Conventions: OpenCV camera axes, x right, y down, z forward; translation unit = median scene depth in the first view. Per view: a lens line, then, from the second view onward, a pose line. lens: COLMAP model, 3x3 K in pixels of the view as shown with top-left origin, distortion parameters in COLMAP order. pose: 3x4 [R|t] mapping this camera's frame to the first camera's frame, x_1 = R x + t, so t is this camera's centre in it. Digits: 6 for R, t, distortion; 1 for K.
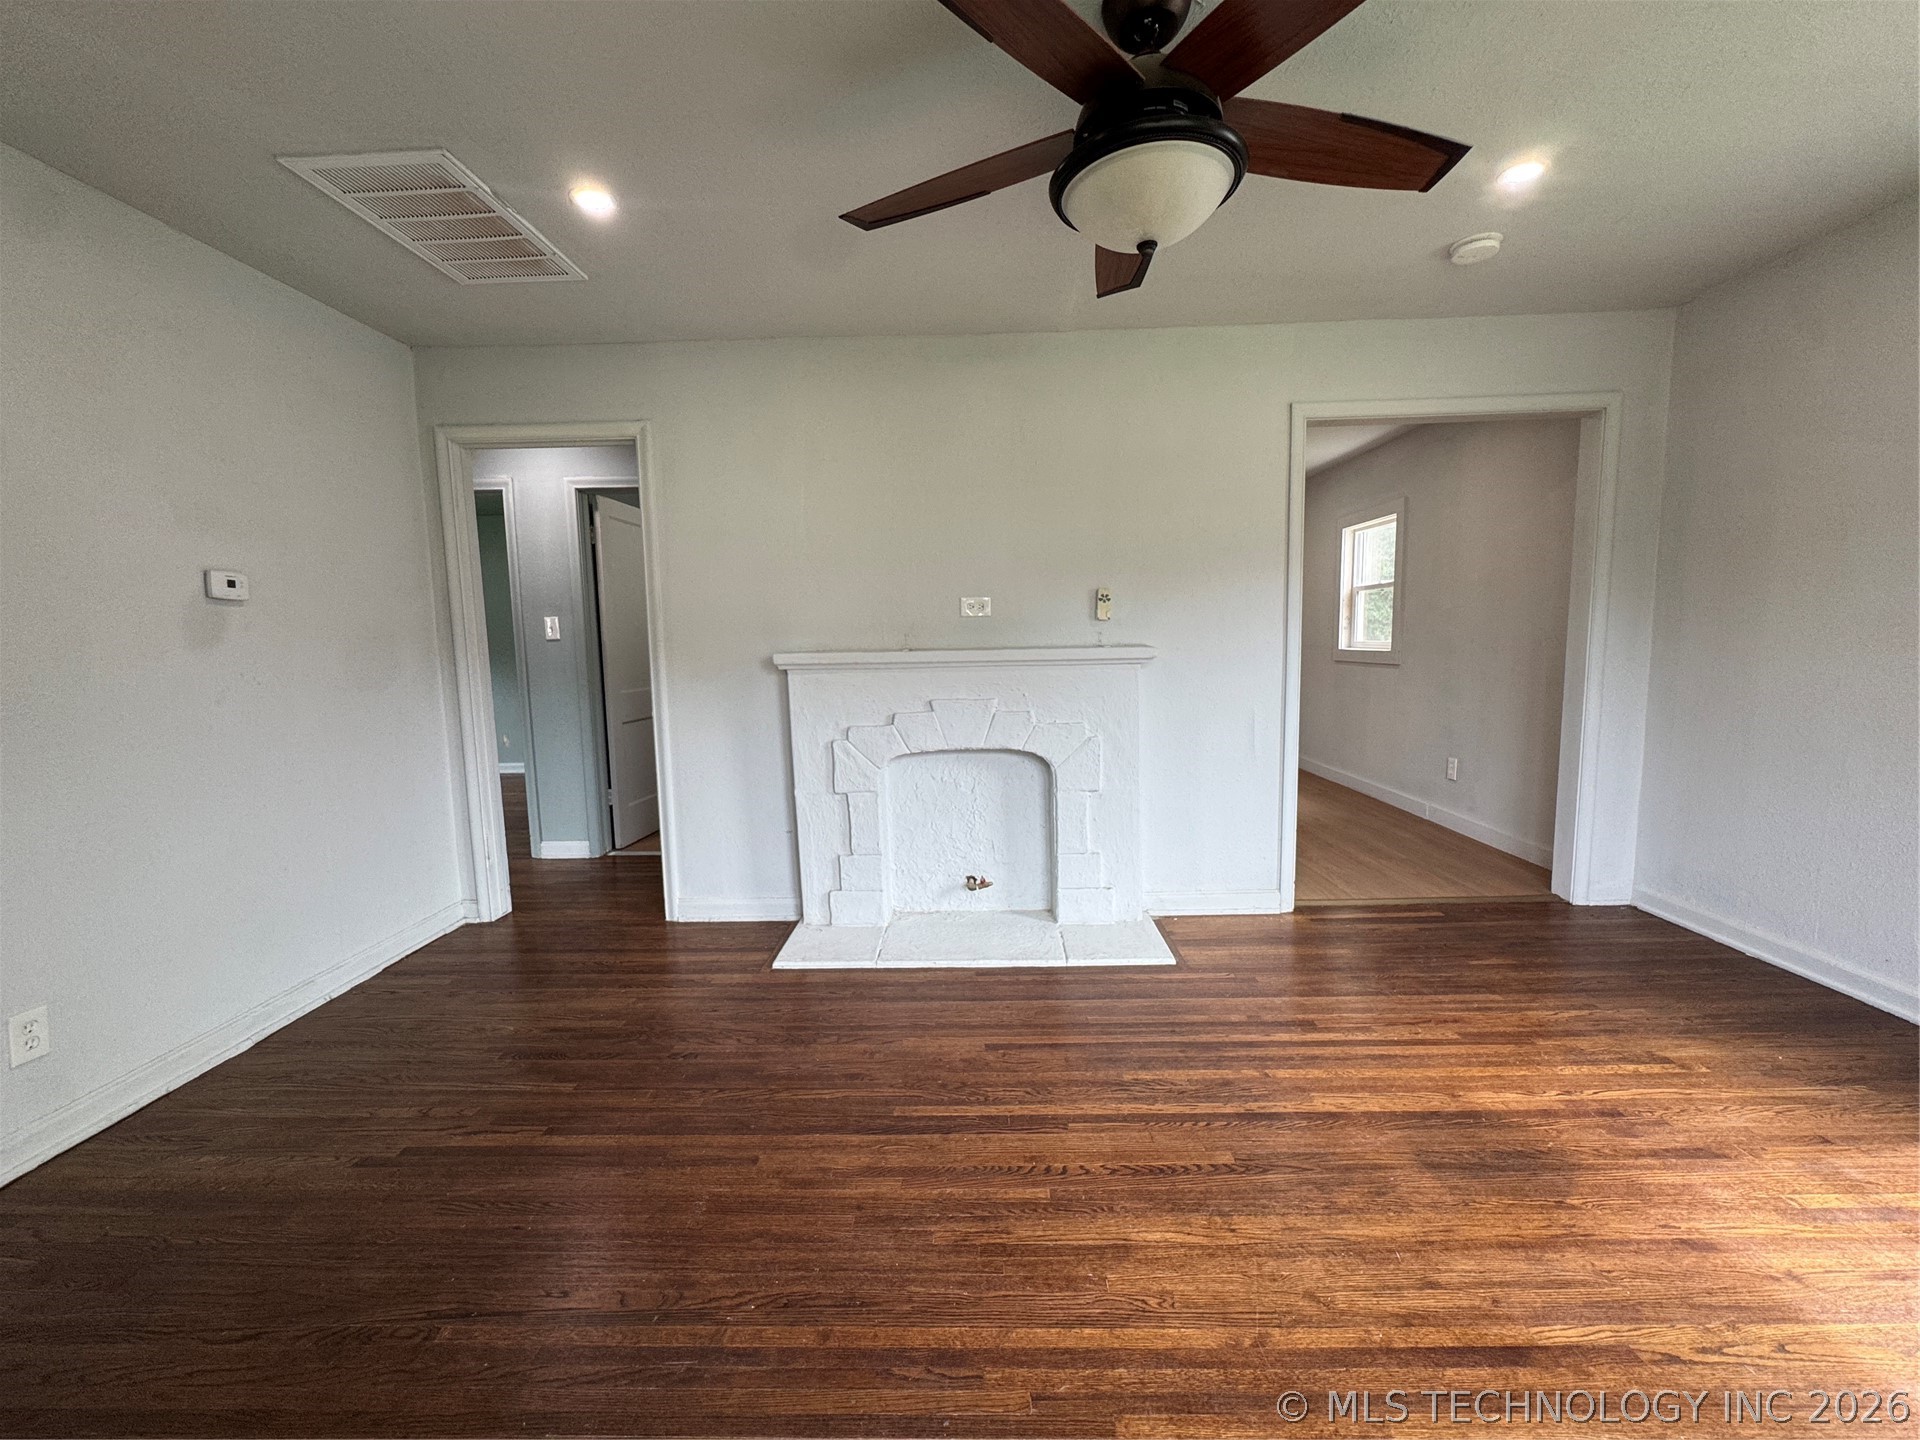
lens RADIAL K [[770.1, 0, 966.0], [0, 770.1, 716.5], [0, 0, 1]] dist [-0.003236, 0.001093]
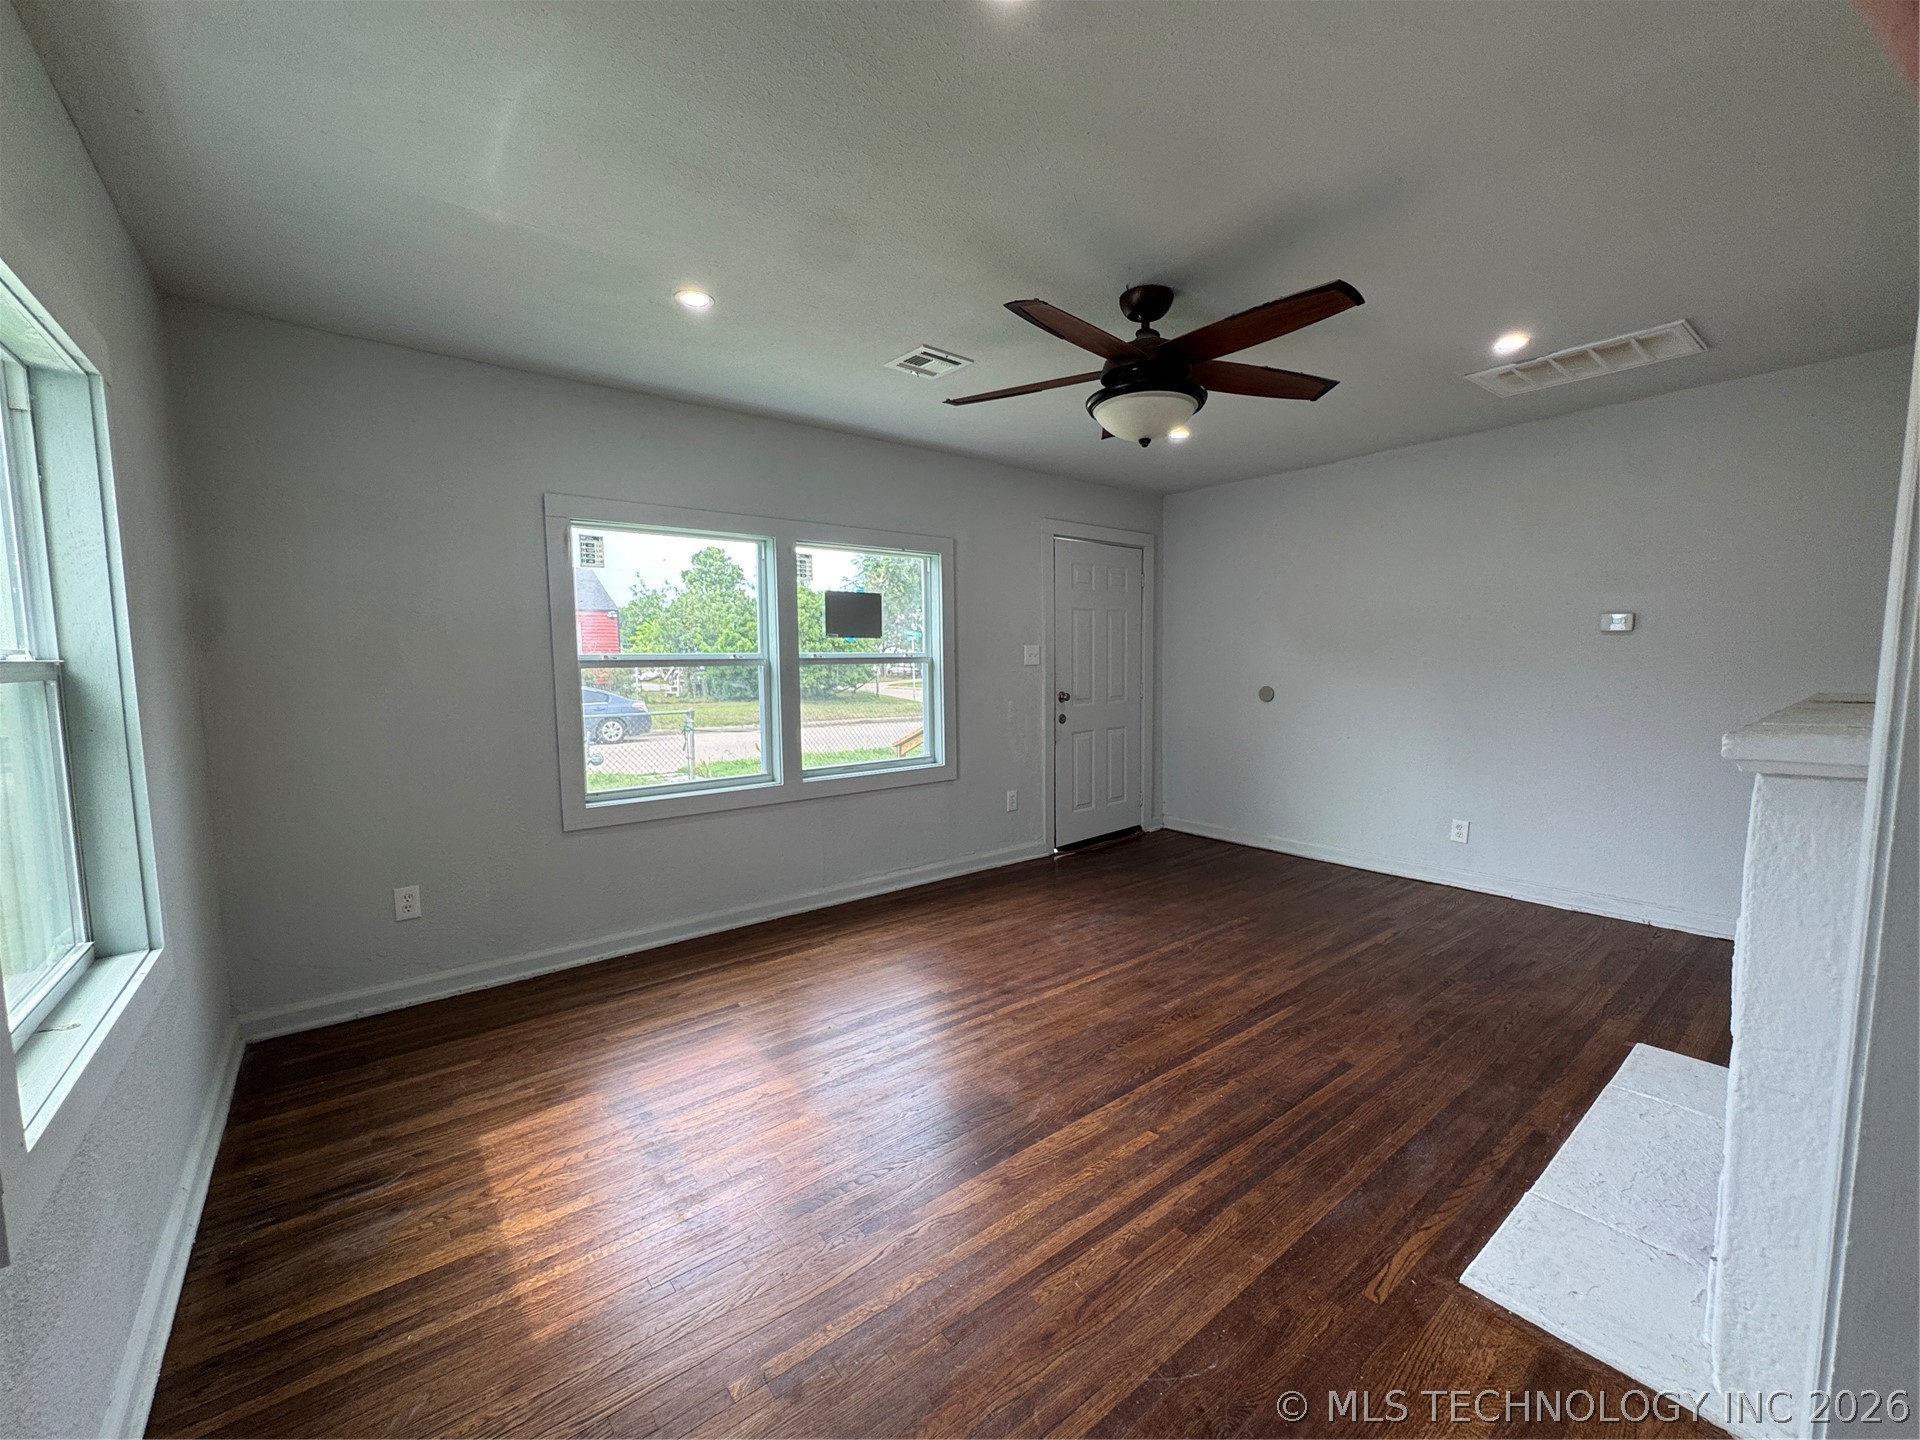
lens RADIAL K [[770.1, 0, 961.8], [0, 770.1, 745.0], [0, 0, 1]] dist [-0.003236, 0.001093]
pose [[-0.769585, 0.101419, -0.630439, 1.188554], [-0.040837, 0.977468, 0.207096, -0.221682], [0.637237, 0.185124, -0.748103, 1.535509]]
